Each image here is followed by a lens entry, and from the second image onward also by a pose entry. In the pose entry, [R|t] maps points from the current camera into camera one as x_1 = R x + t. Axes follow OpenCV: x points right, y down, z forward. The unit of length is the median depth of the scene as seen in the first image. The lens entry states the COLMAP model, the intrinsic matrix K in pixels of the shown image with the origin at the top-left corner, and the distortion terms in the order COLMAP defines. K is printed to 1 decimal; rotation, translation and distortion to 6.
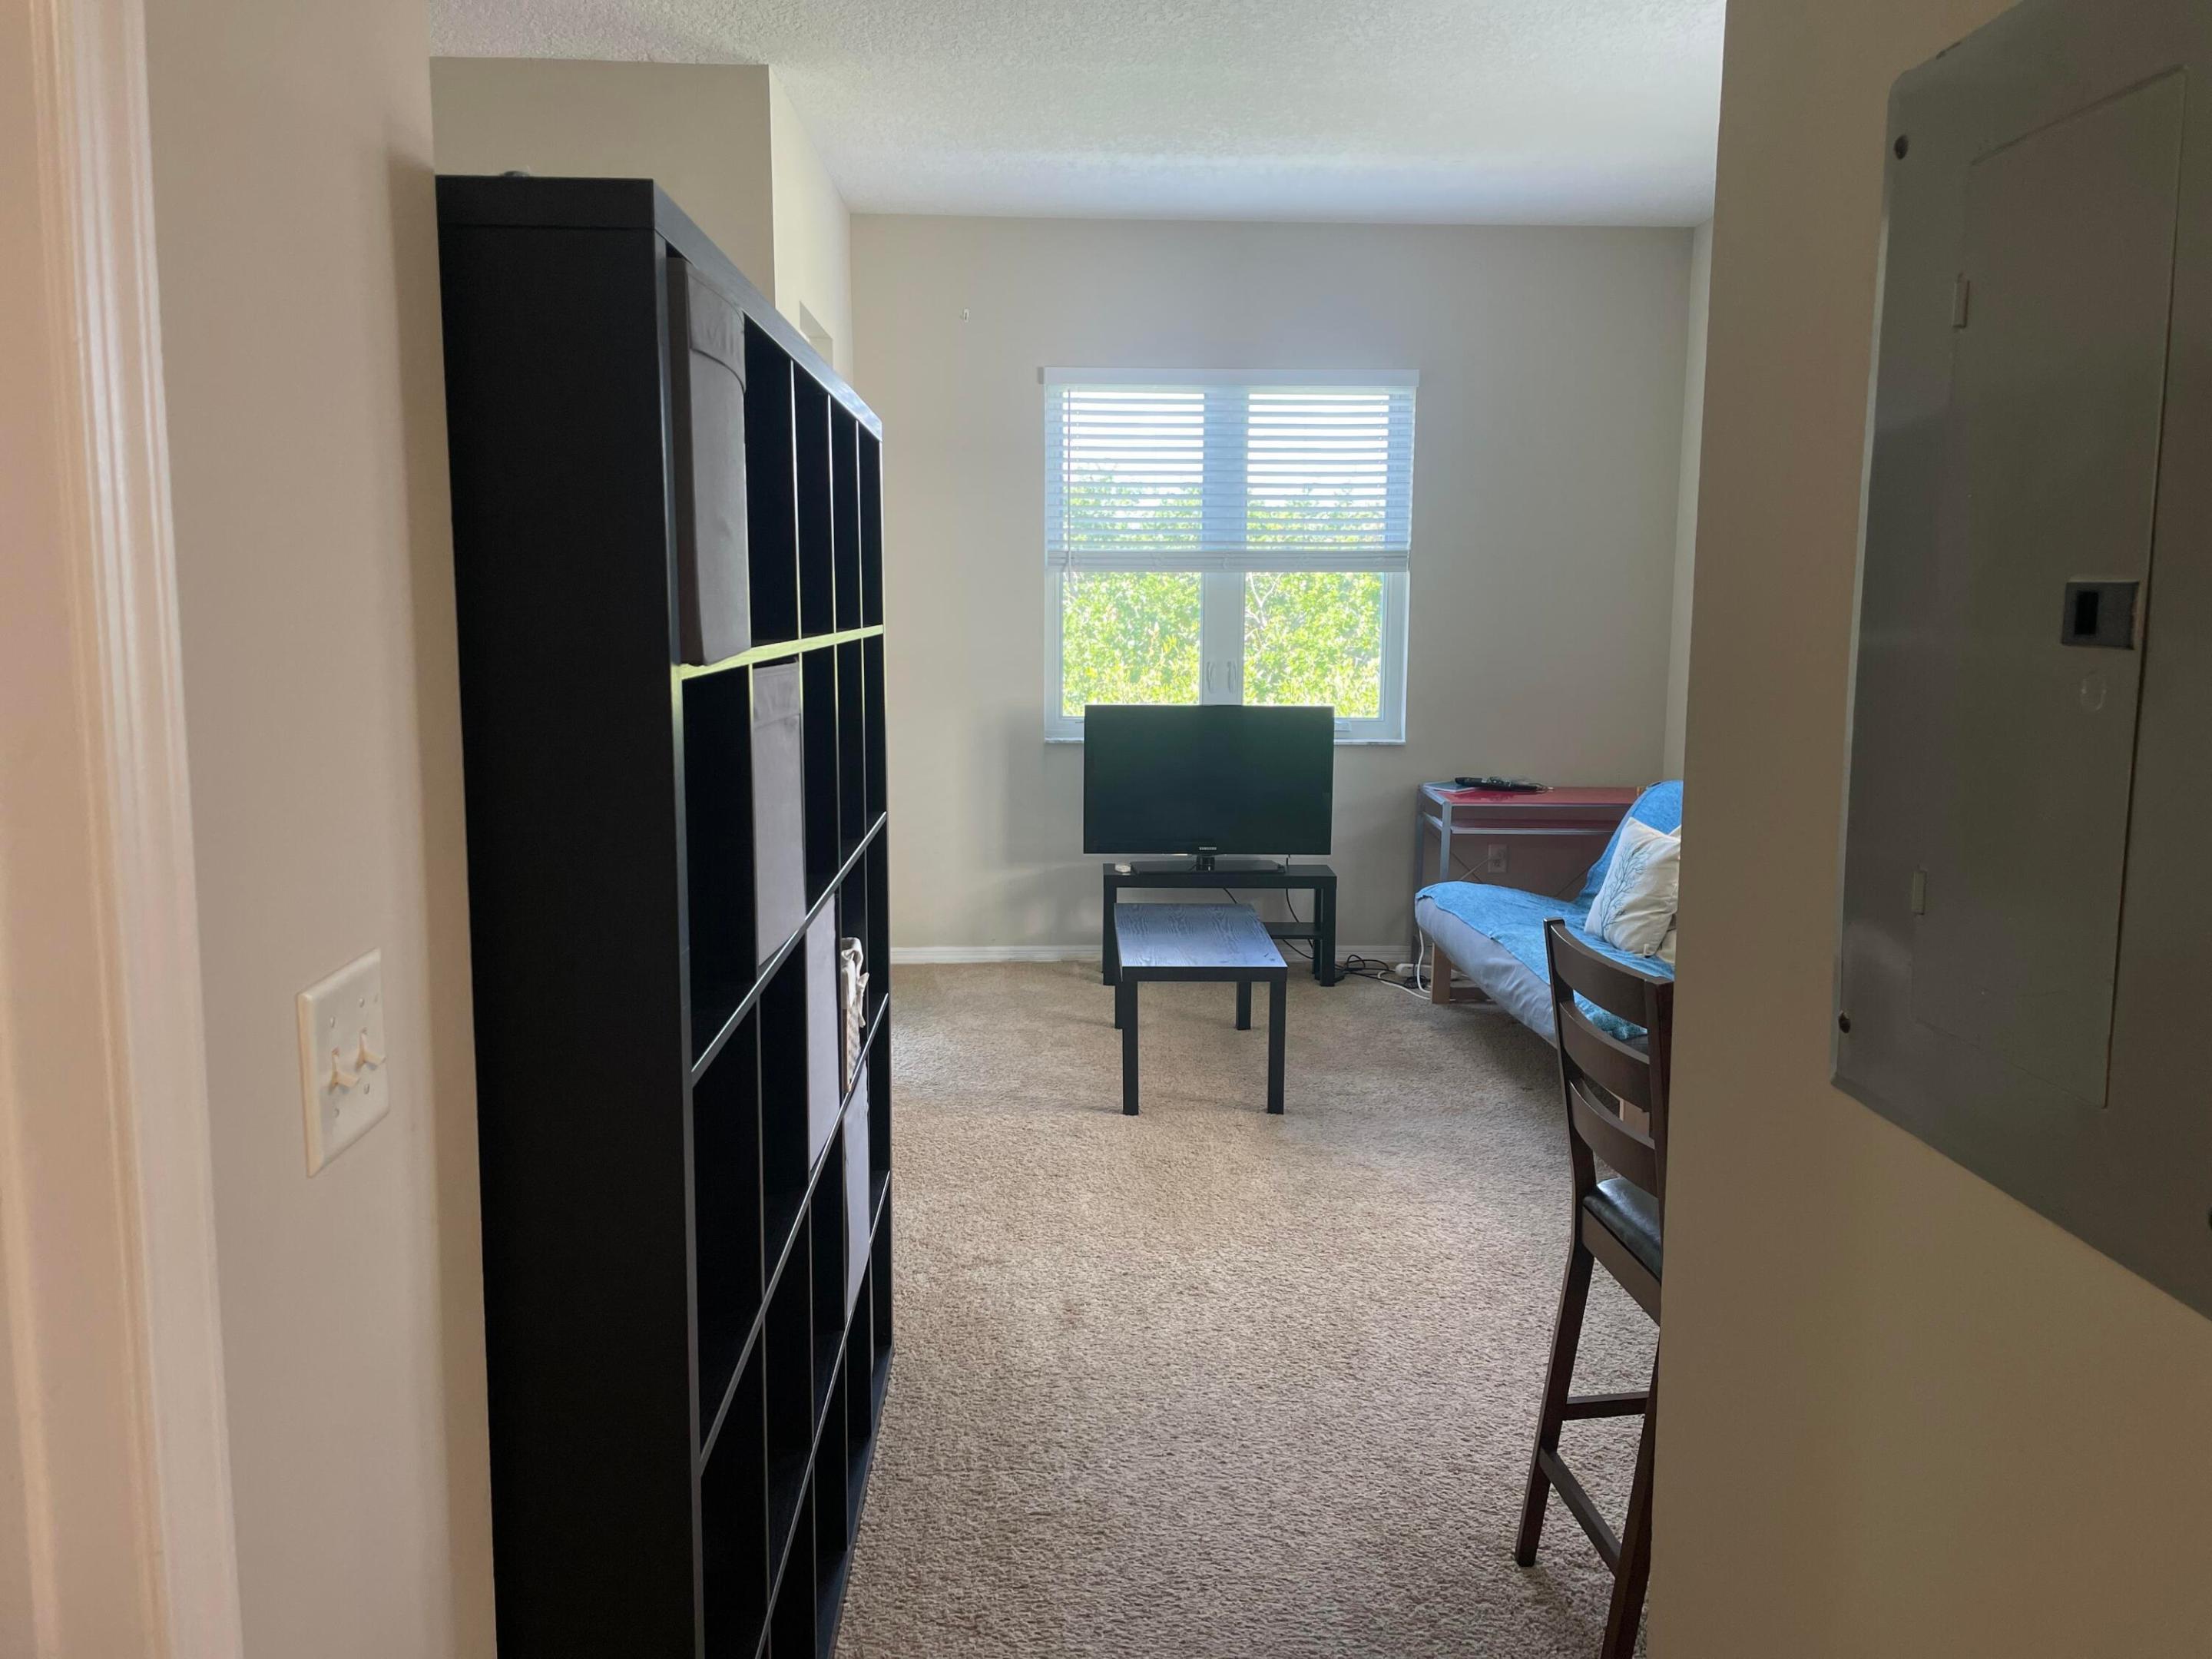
lens RADIAL K [[1648.5, 0, 1111.8], [0, 1648.5, 822.4], [0, 0, 1]] dist [0.070639, -0.101722]
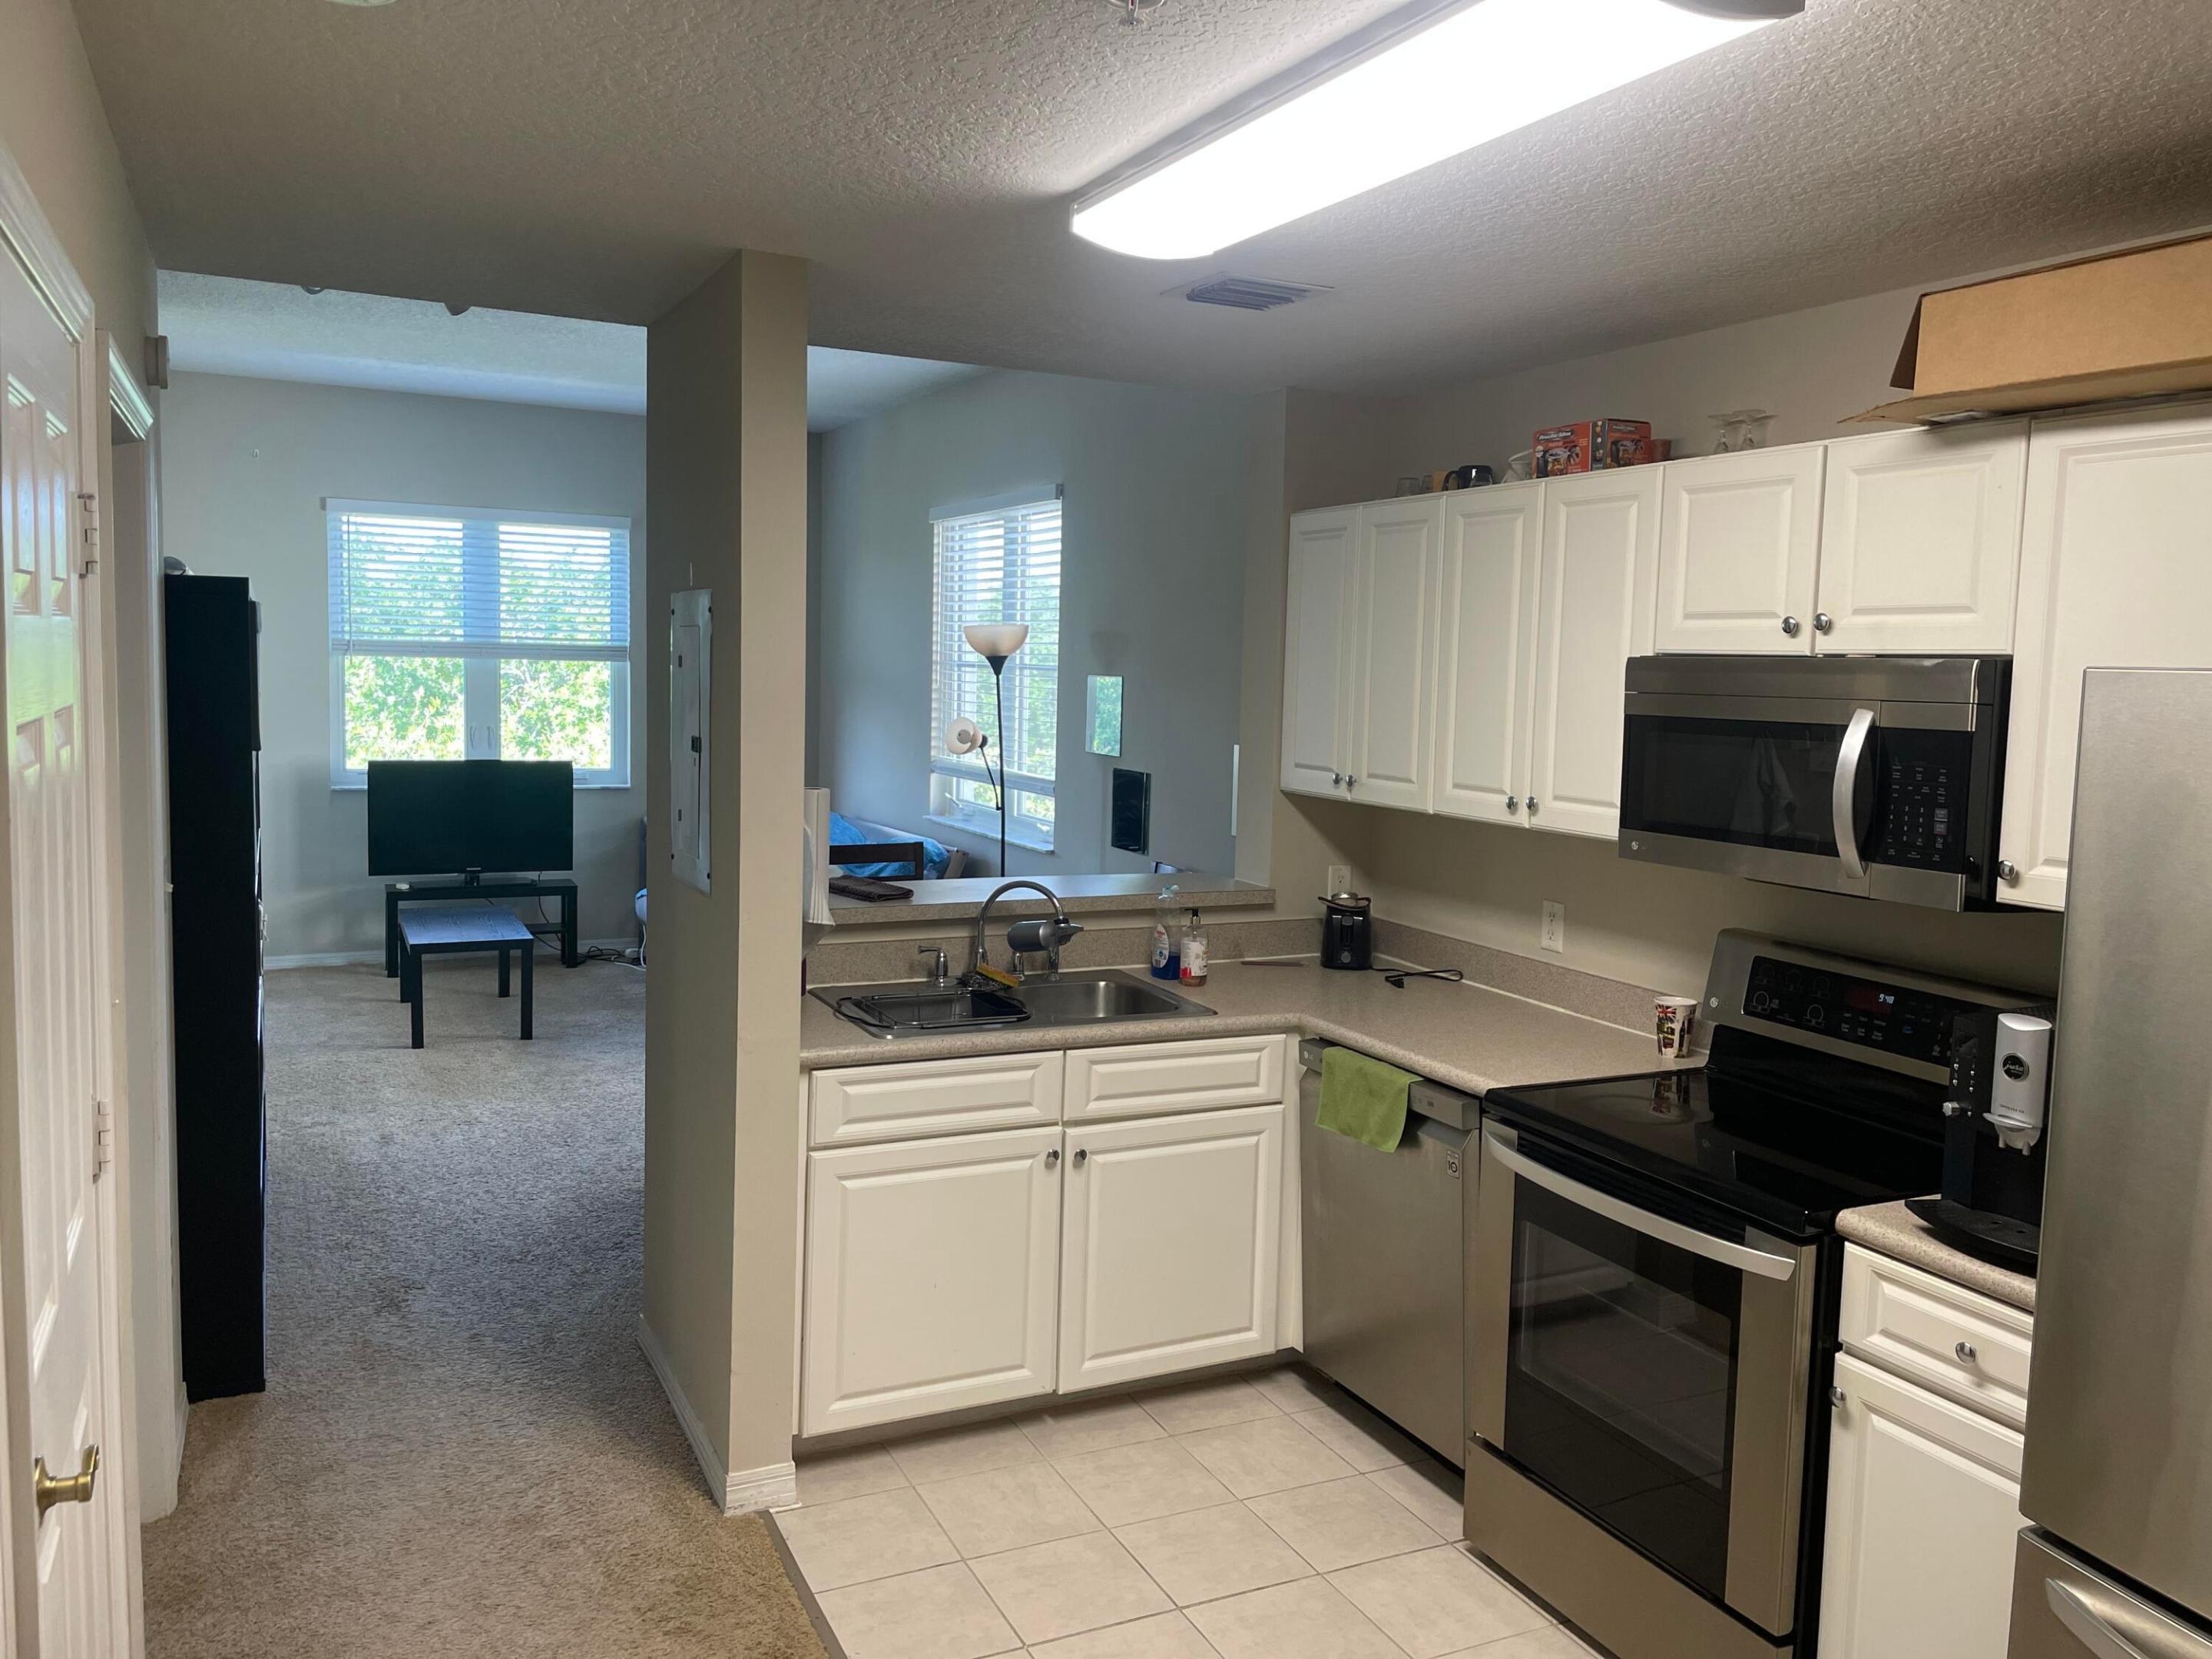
lens RADIAL K [[1663.3, 0, 1110.0], [0, 1663.3, 809.6], [0, 0, 1]] dist [0.089959, -0.113184]
pose [[0.913038, -0.017462, 0.407500, -0.026404], [0.033114, 0.998959, -0.031387, 0.030275], [-0.406528, 0.042151, 0.912666, -0.472757]]
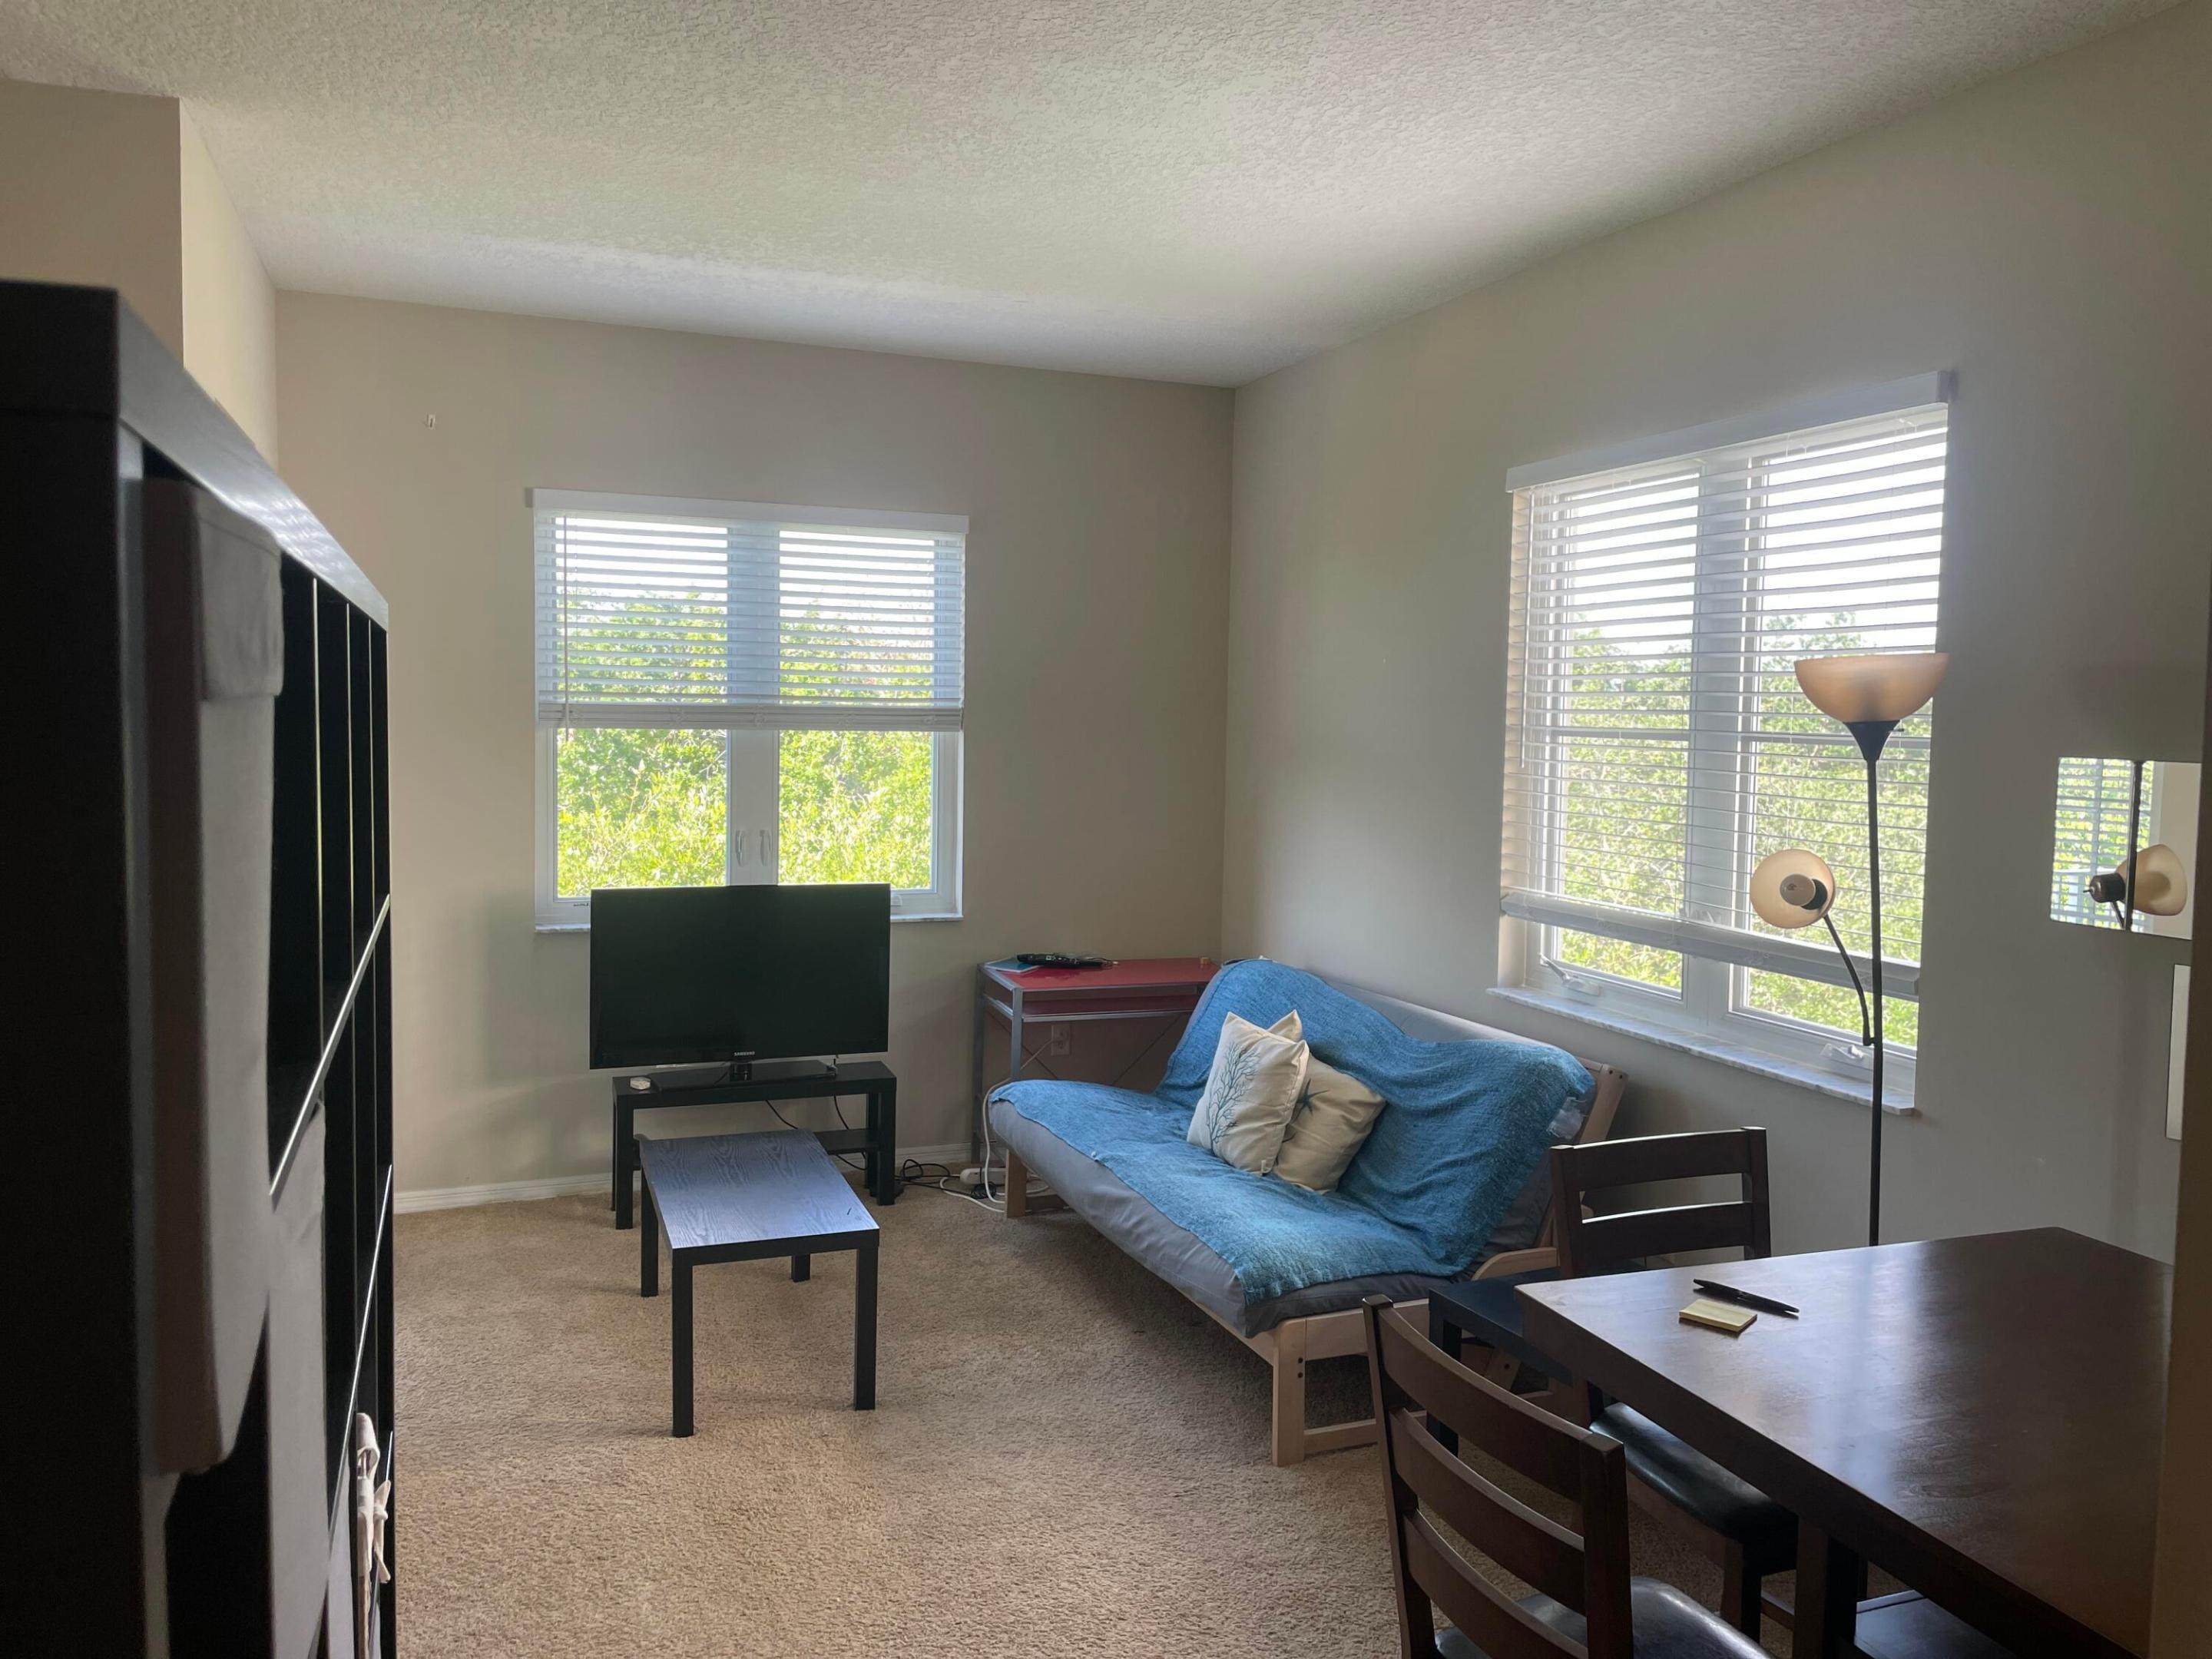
lens RADIAL K [[1663.3, 0, 1110.0], [0, 1663.3, 809.6], [0, 0, 1]] dist [0.089959, -0.113184]
pose [[0.947853, -0.009464, 0.318568, -0.040602], [0.031981, 0.997338, -0.065524, -0.051656], [-0.317100, 0.072295, 0.945633, 0.123603]]
